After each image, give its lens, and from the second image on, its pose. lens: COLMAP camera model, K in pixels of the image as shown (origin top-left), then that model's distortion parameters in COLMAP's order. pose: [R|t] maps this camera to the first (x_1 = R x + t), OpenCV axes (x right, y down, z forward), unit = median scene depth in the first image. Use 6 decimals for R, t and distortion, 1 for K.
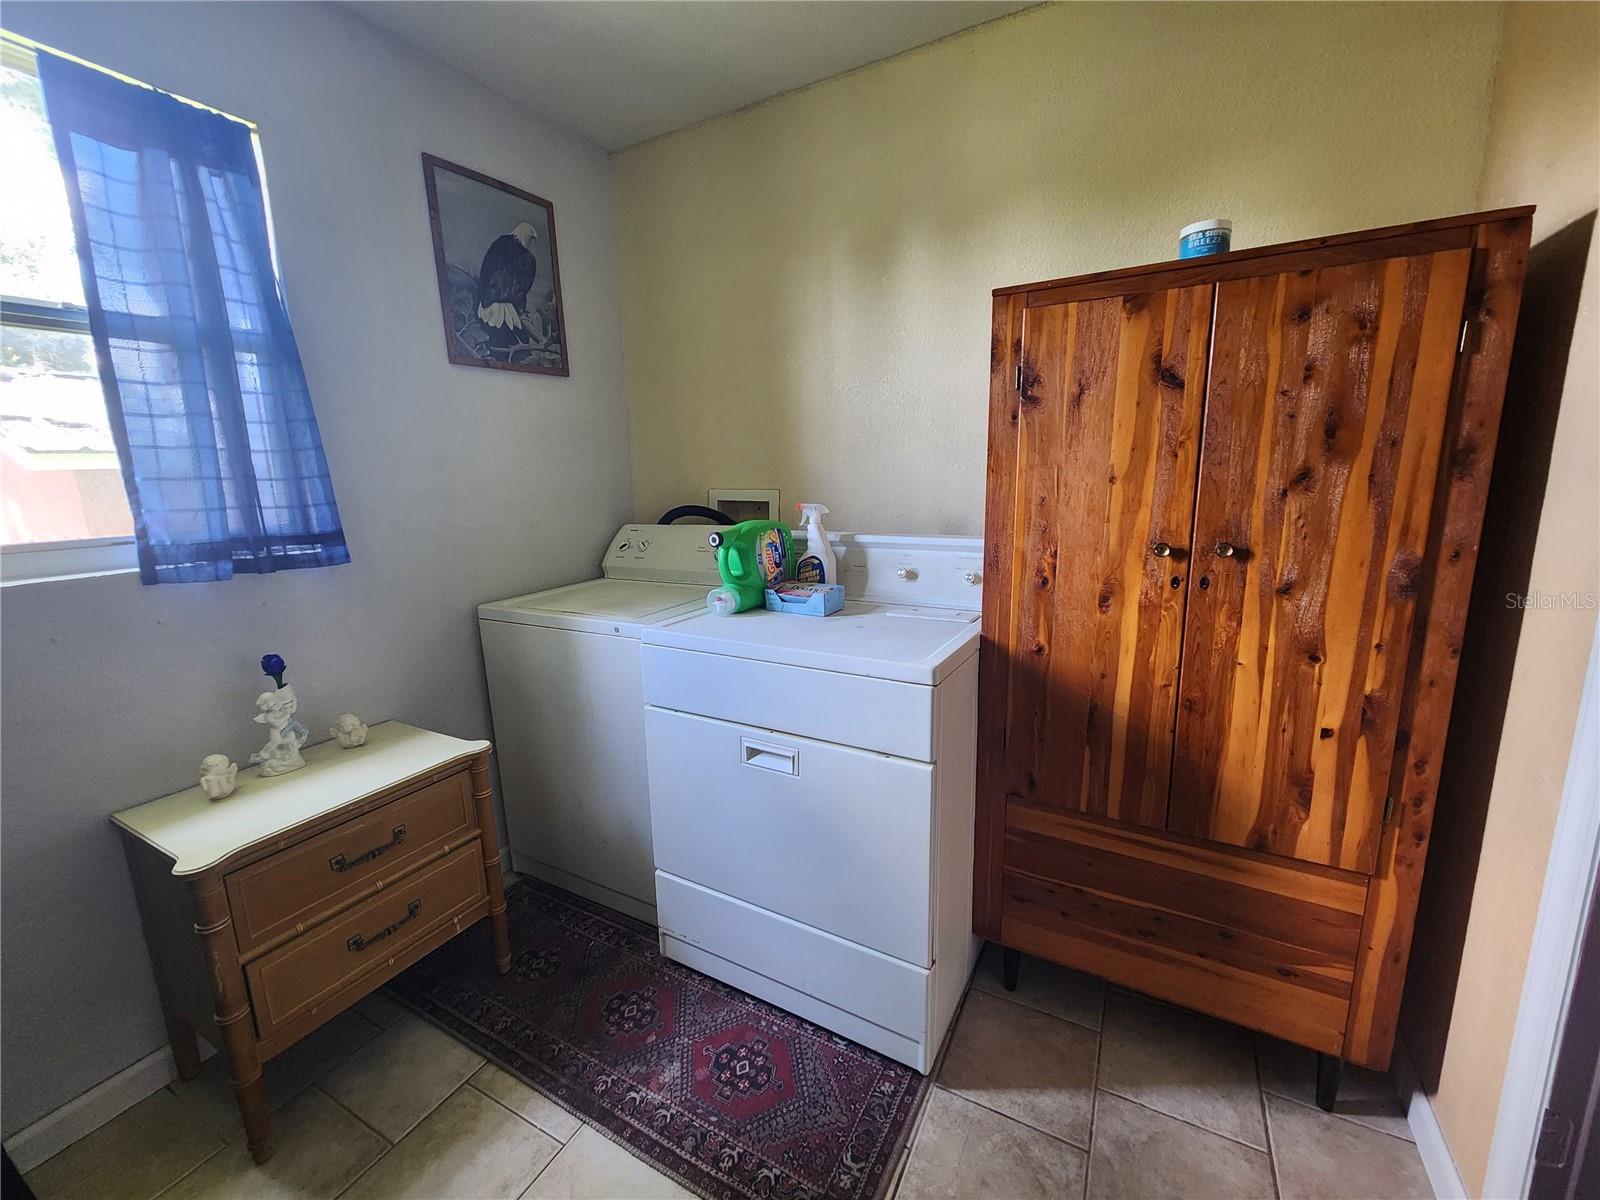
lens RADIAL K [[660.7, 0, 806.0], [0, 660.7, 590.8], [0, 0, 1]] dist [-0.000453, 0.002075]
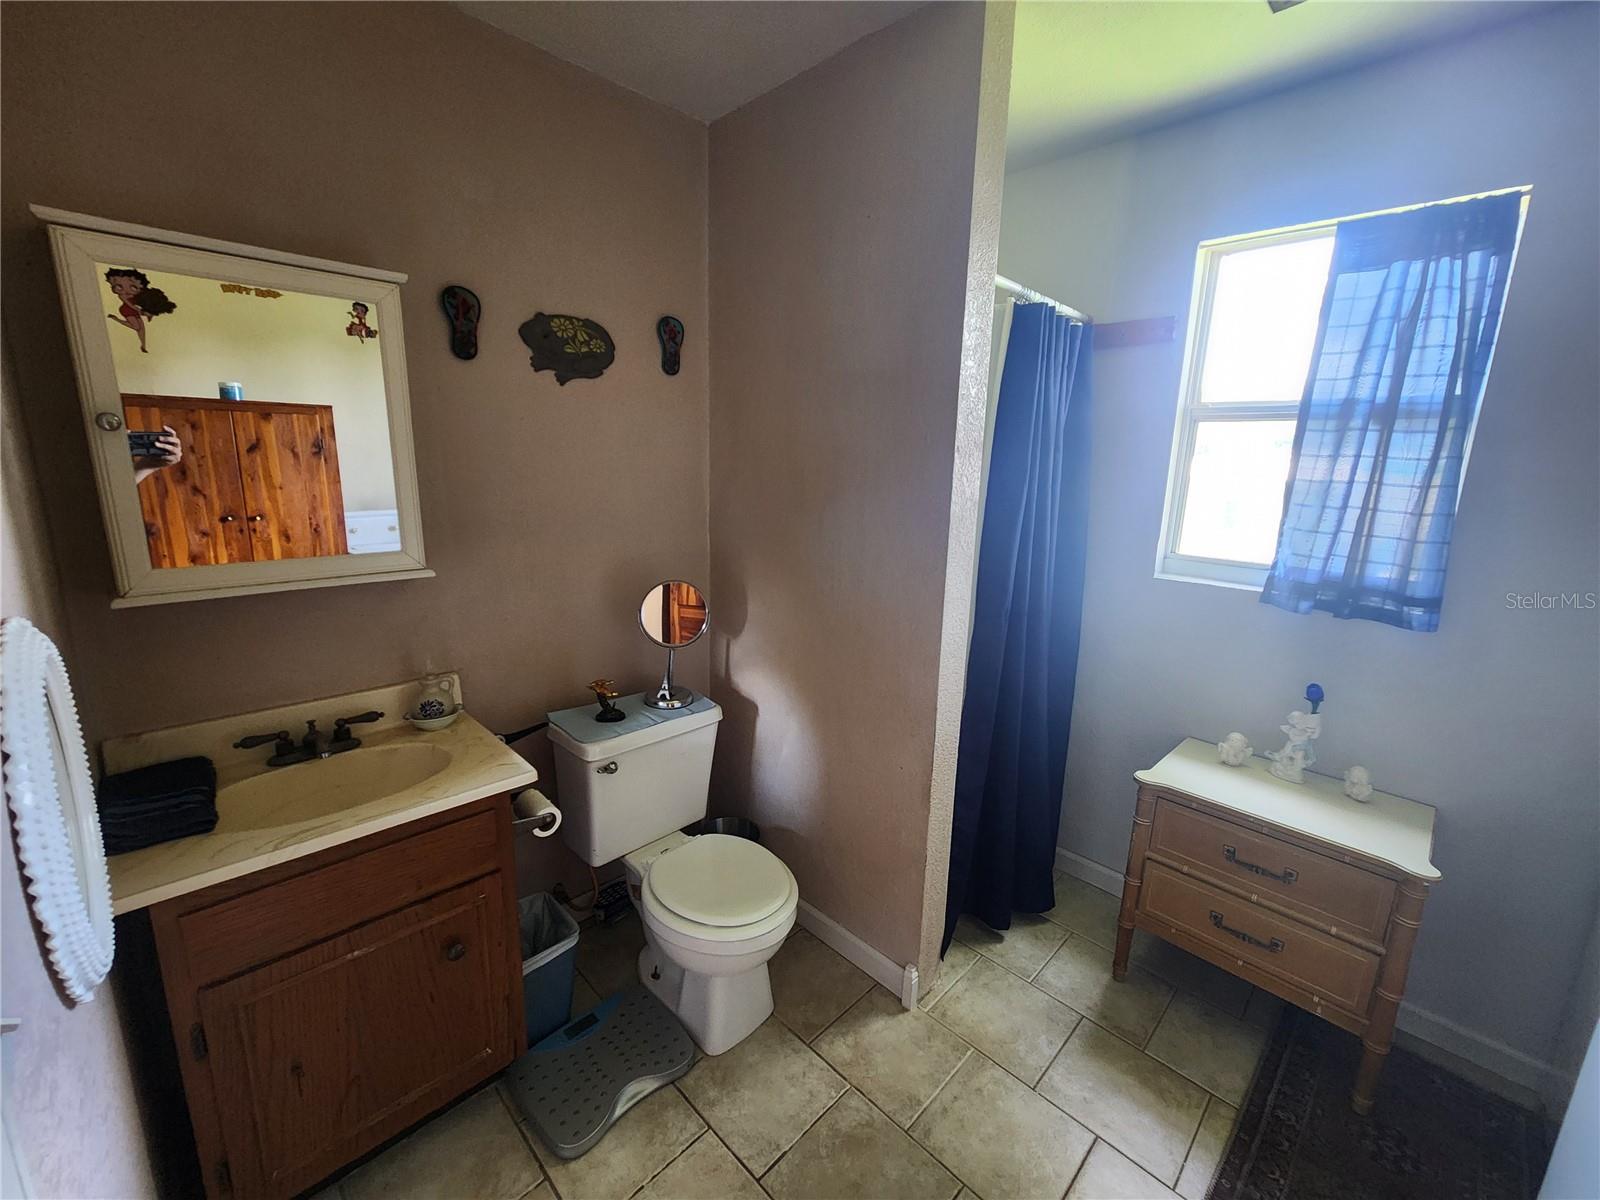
lens RADIAL K [[660.7, 0, 798.4], [0, 660.7, 592.9], [0, 0, 1]] dist [-0.000453, 0.002075]
pose [[-0.289325, 0.218068, -0.932061, 0.507127], [-0.197607, 0.939125, 0.281061, -0.203502], [0.936612, 0.265499, -0.228621, 0.374006]]
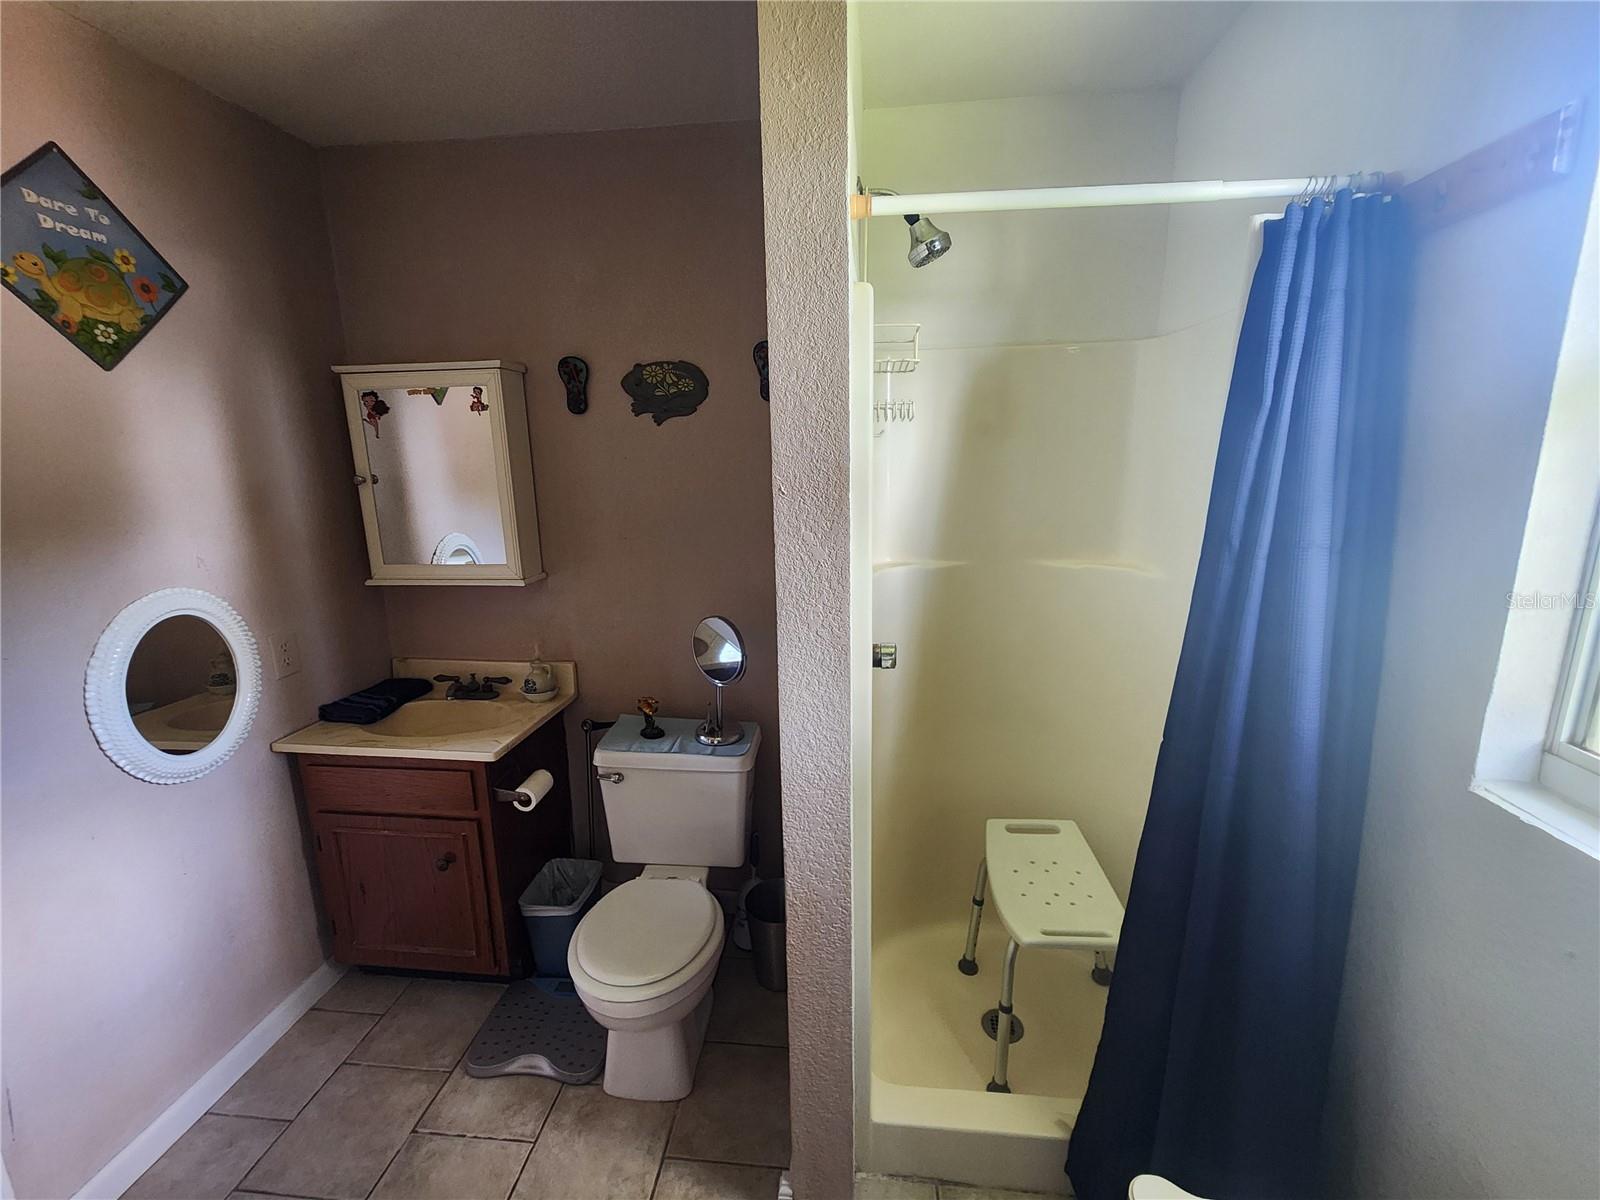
lens RADIAL K [[660.7, 0, 798.3], [0, 660.7, 595.1], [0, 0, 1]] dist [-0.000453, 0.002075]
pose [[-0.925854, 0.122996, -0.357303, -0.310424], [-0.026336, 0.922243, 0.385712, -0.338710], [0.376961, 0.366523, -0.850624, 0.948205]]
